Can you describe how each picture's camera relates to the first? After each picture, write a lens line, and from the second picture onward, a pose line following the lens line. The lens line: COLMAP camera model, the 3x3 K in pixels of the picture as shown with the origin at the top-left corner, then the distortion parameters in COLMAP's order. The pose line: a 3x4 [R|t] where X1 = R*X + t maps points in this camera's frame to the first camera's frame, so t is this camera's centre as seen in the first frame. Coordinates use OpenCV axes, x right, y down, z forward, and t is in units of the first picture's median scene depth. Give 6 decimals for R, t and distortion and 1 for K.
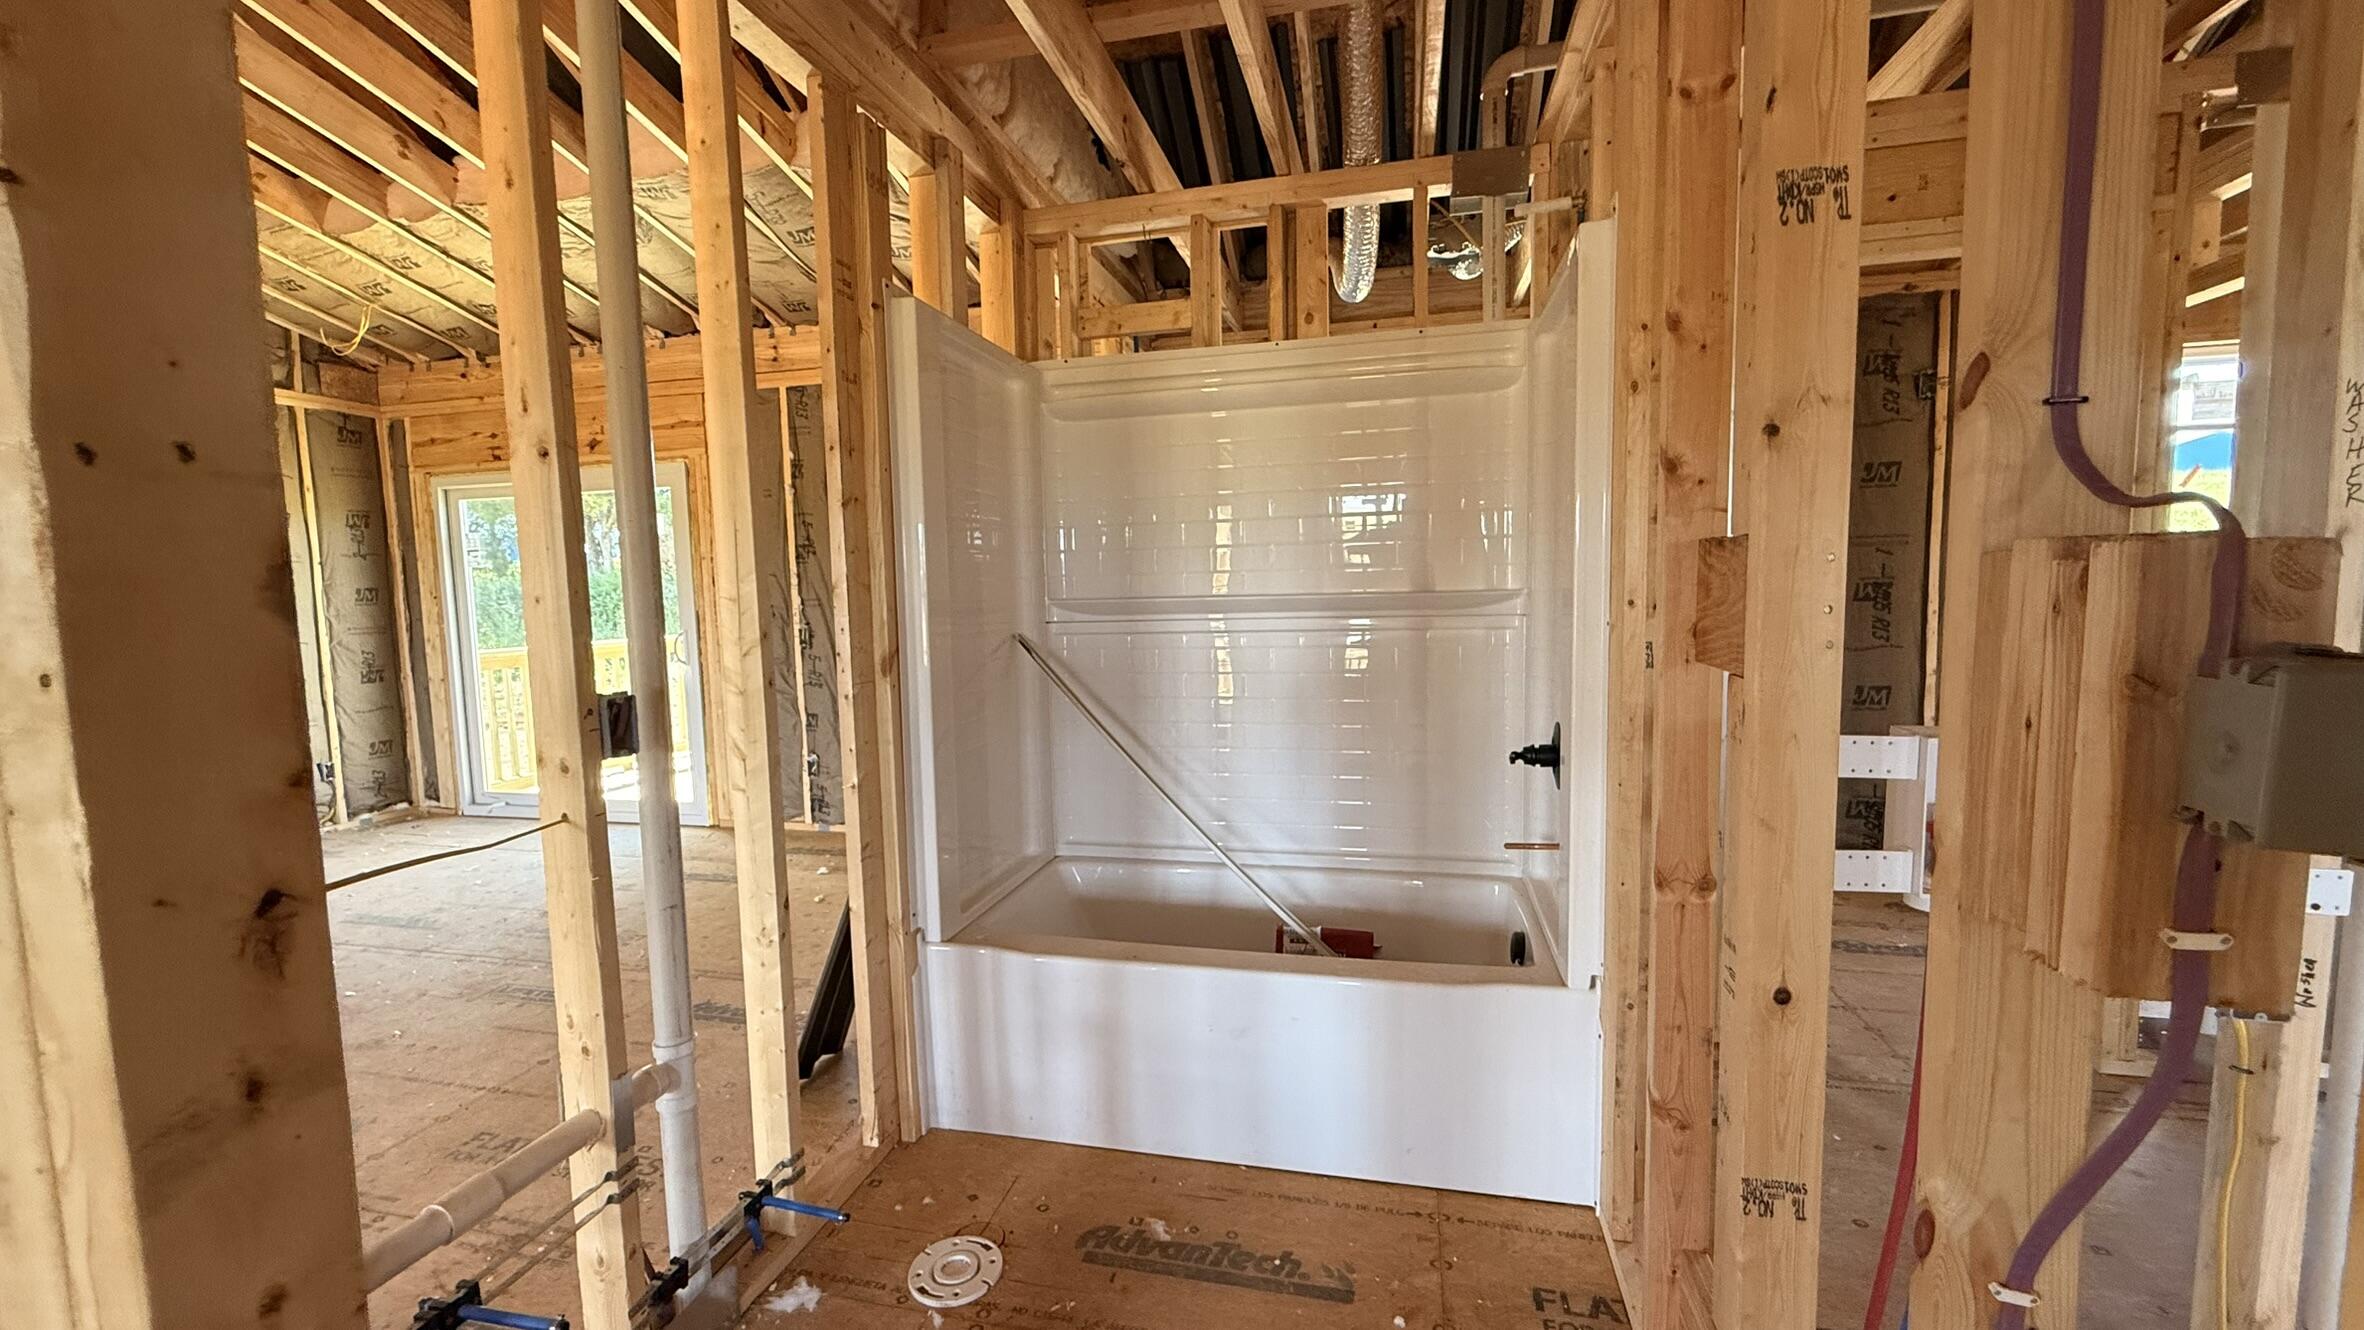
lens RADIAL K [[953.3, 0, 1173.2], [0, 953.3, 671.0], [0, 0, 1]] dist [0.000277, 0.000339]
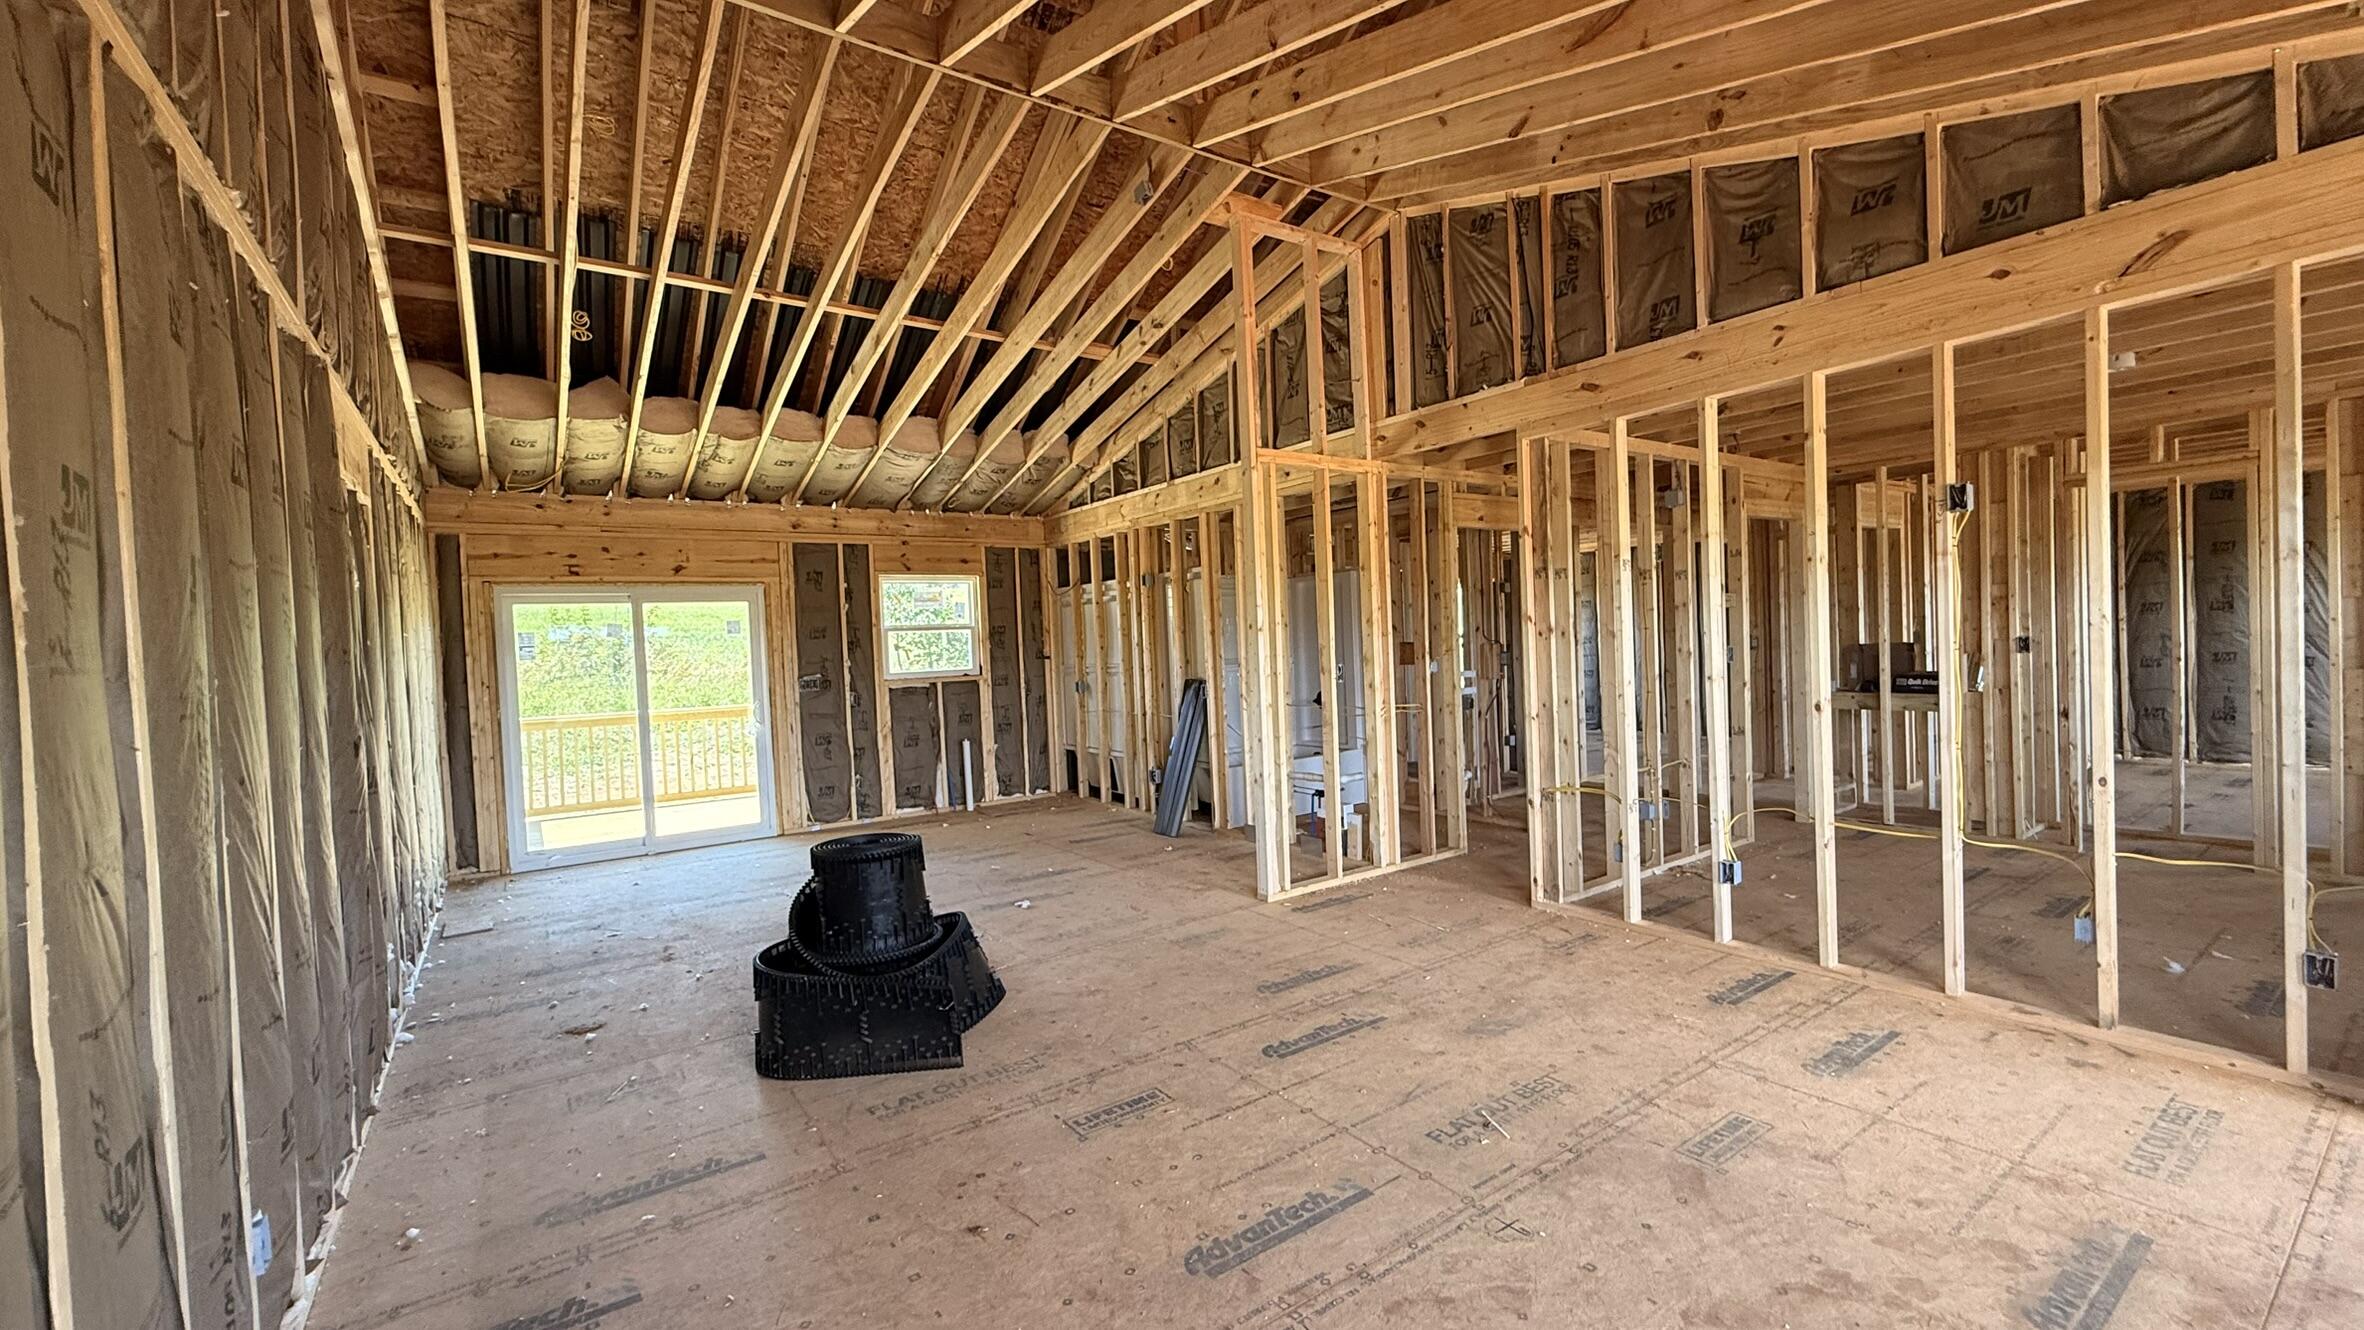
lens RADIAL K [[953.3, 0, 1177.8], [0, 953.3, 672.3], [0, 0, 1]] dist [0.000277, 0.000339]
pose [[0.652140, -0.025256, 0.757677, -1.133576], [0.089206, 0.995058, -0.043613, 0.033269], [-0.752831, 0.096031, 0.651170, -0.410184]]
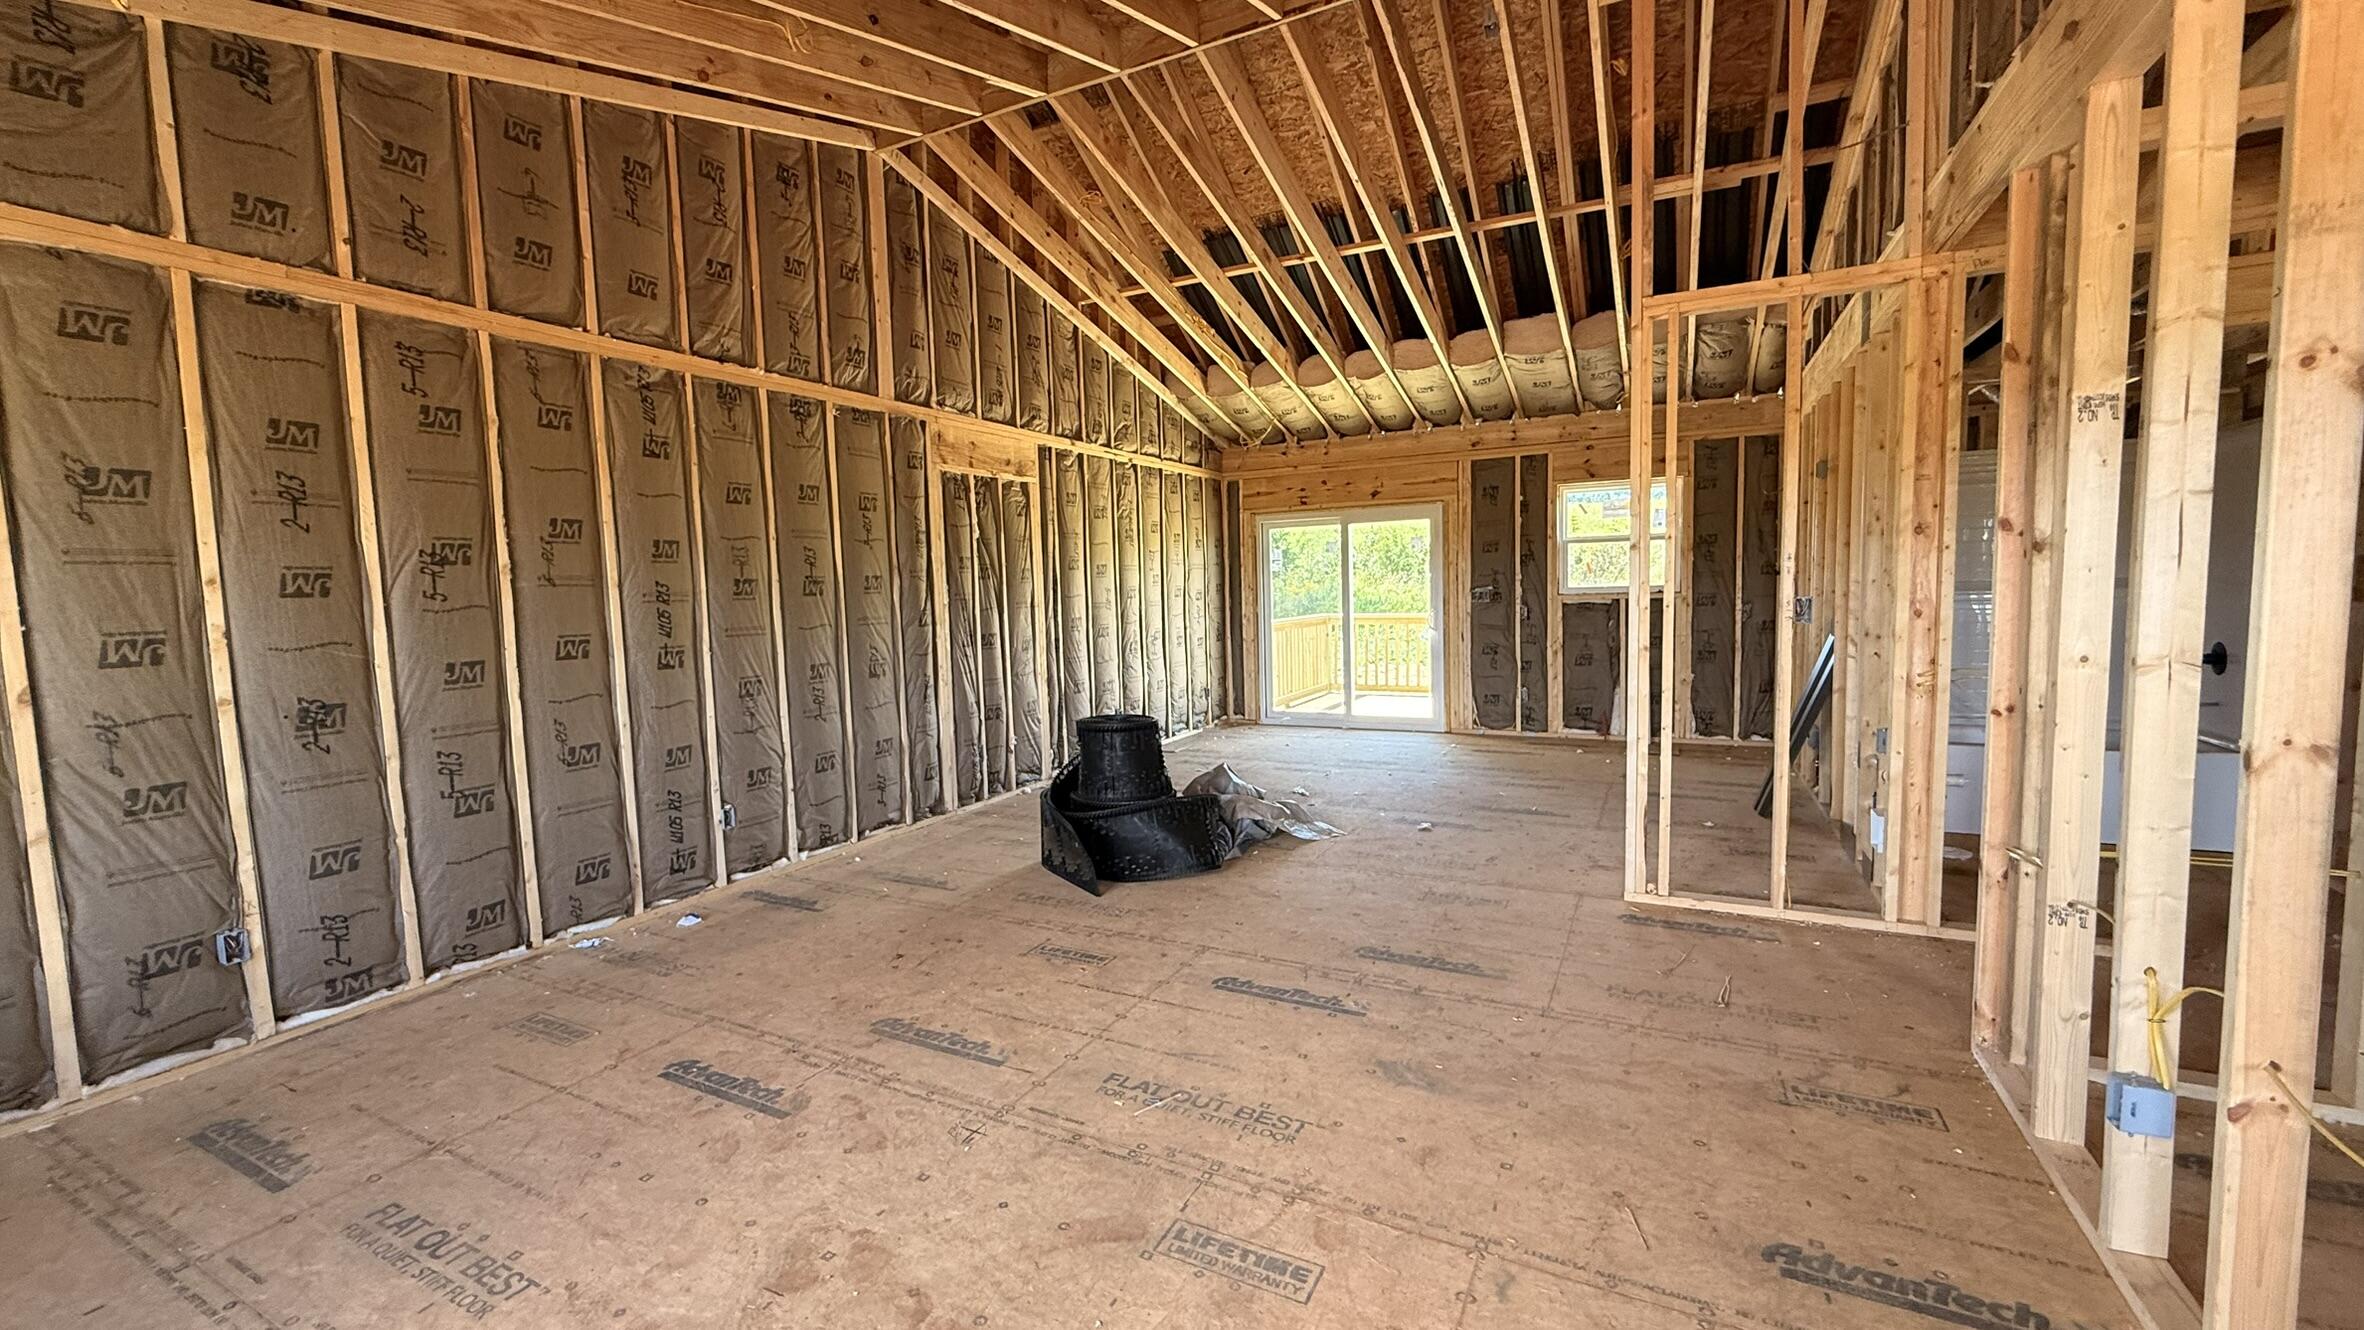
lens RADIAL K [[953.3, 0, 1174.8], [0, 953.3, 667.5], [0, 0, 1]] dist [0.000277, 0.000339]
pose [[0.972867, 0.015684, -0.230833, -0.535675], [-0.014336, 0.999869, 0.007514, 0.047592], [0.230920, -0.004001, 0.972964, -0.630150]]
